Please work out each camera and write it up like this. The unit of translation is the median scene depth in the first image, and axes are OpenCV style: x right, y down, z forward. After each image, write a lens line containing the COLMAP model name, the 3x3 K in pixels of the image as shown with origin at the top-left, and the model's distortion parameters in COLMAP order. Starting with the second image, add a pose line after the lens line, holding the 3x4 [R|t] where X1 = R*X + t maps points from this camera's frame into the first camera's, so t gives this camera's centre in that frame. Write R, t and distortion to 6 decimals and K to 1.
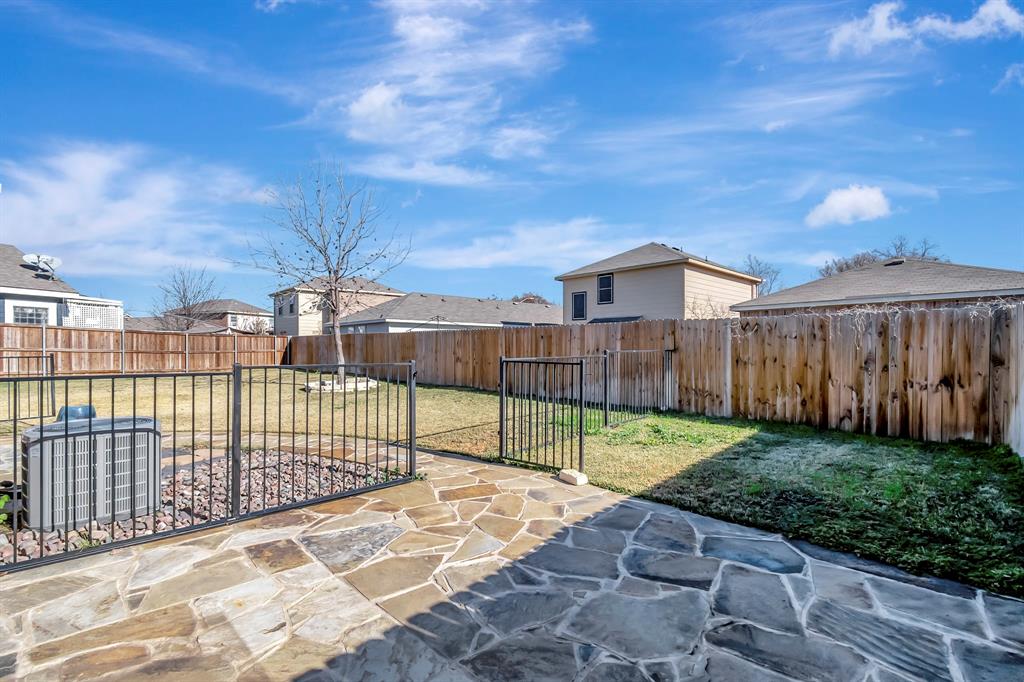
lens RADIAL K [[455.9, 0, 512.0], [0, 455.9, 341.0], [0, 0, 1]] dist [0.001577, 0.000075]
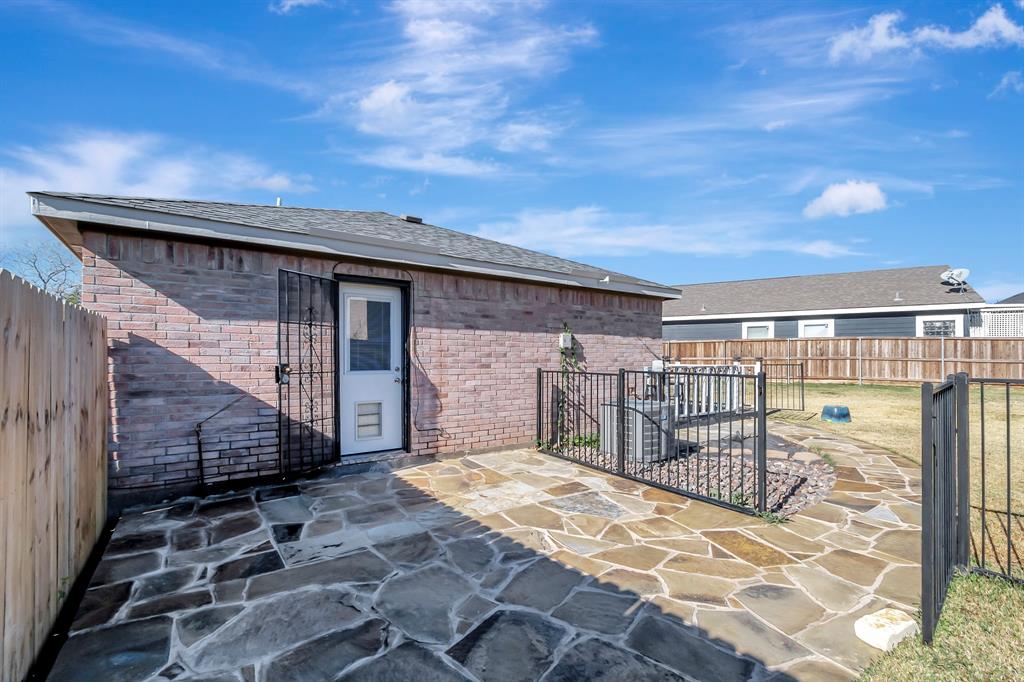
lens RADIAL K [[458.6, 0, 521.0], [0, 458.6, 355.2], [0, 0, 1]] dist [0.003116, 0.000117]
pose [[-0.179223, -0.006411, -0.983788, 0.242692], [0.014583, 0.999852, -0.009173, 0.004070], [0.983700, -0.015990, -0.179103, 0.256103]]
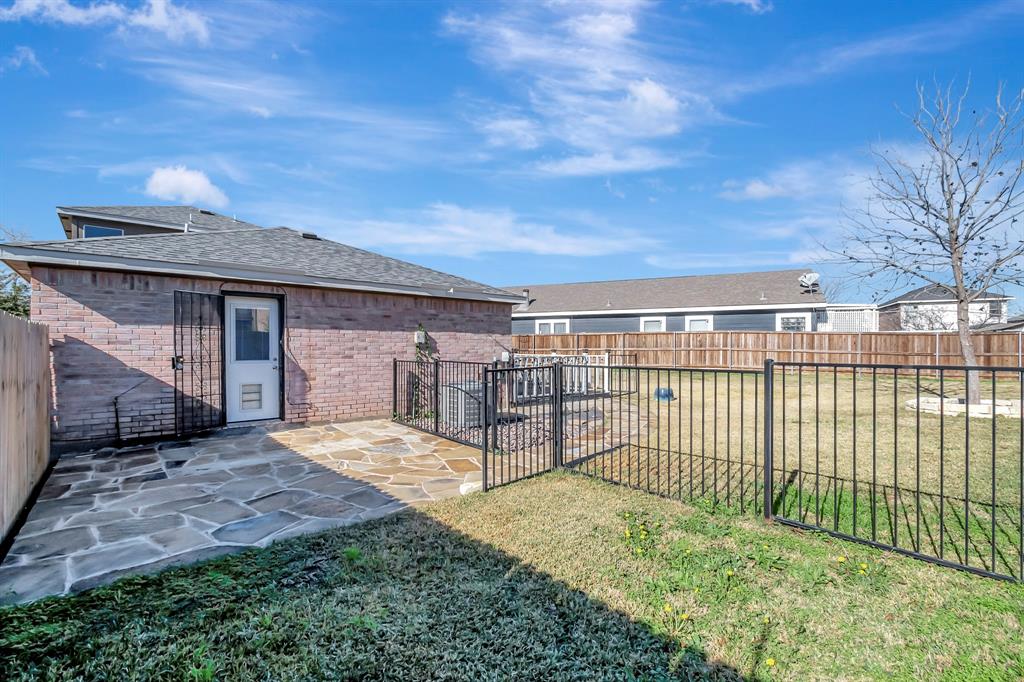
lens RADIAL K [[467.3, 0, 518.6], [0, 467.3, 347.5], [0, 0, 1]] dist [0.000398, -0.000699]
pose [[-0.098460, -0.000419, -0.995141, 0.395712], [0.014277, 0.999896, -0.001834, 0.002118], [0.995039, -0.014388, -0.098444, 0.427318]]
